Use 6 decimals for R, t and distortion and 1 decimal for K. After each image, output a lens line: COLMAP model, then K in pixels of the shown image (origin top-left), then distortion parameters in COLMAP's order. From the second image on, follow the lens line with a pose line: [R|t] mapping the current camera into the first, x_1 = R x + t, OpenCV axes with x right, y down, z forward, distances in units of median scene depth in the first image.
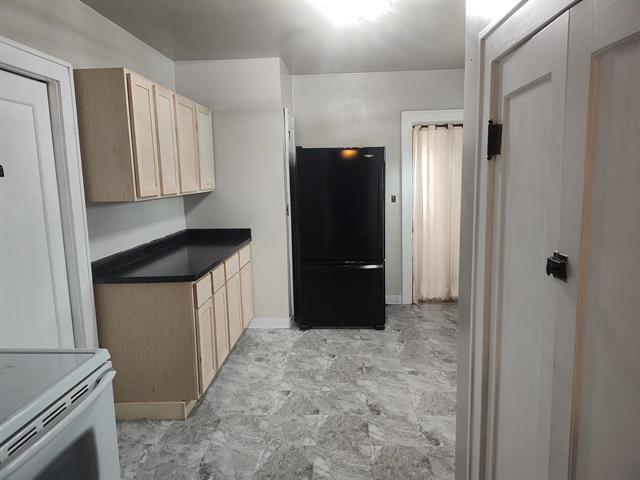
lens RADIAL K [[437.7, 0, 323.2], [0, 437.7, 237.9], [0, 0, 1]] dist [0.027696, -0.021969]
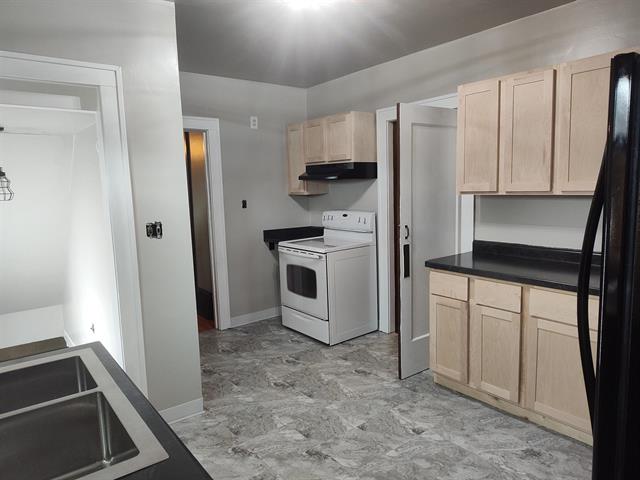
lens RADIAL K [[437.7, 0, 323.1], [0, 437.7, 239.3], [0, 0, 1]] dist [0.027696, -0.021969]
pose [[-0.757583, 0.130923, -0.639474, 0.600527], [-0.044683, 0.966978, 0.250911, -0.233601], [0.651207, 0.218660, -0.726716, 1.535791]]
